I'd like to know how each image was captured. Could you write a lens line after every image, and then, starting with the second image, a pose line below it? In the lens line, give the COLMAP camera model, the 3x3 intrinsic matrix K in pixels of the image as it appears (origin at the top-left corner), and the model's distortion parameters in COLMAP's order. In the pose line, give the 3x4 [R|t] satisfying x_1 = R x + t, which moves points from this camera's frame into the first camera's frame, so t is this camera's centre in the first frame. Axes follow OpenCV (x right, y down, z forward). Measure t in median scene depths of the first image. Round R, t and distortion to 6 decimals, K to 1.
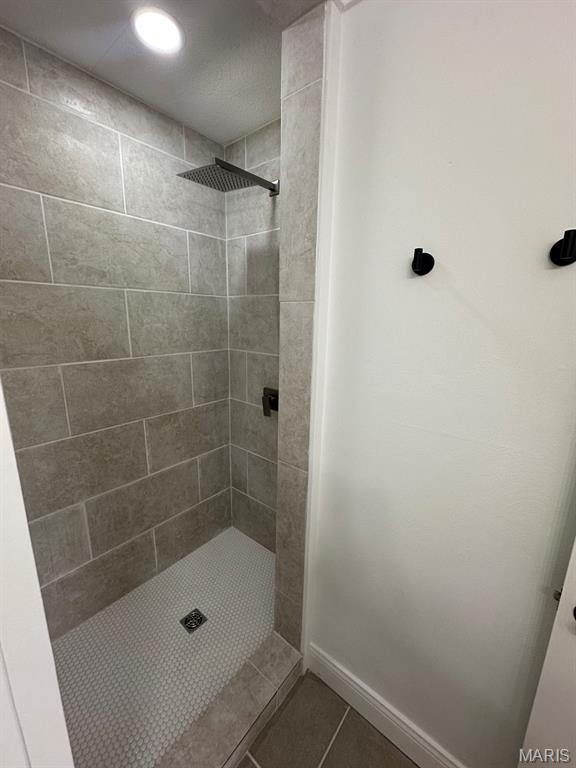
lens RADIAL K [[310.3, 0, 288.6], [0, 310.3, 382.6], [0, 0, 1]] dist [-0.001103, -0.000145]
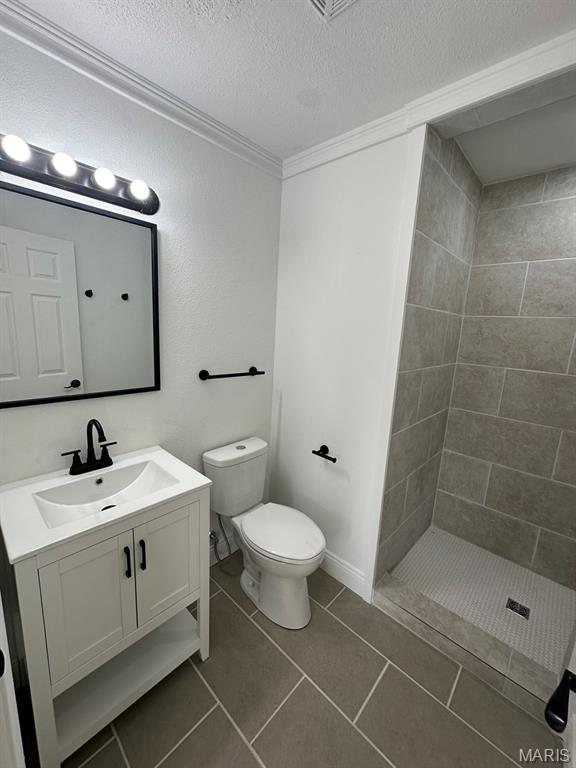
lens RADIAL K [[310.3, 0, 288.2], [0, 310.3, 385.9], [0, 0, 1]] dist [-0.001103, -0.000145]
pose [[-0.063290, 0.163459, -0.984518, 0.790233], [-0.268127, 0.947441, 0.174540, 0.043178], [0.961302, 0.275022, -0.016136, 0.007669]]
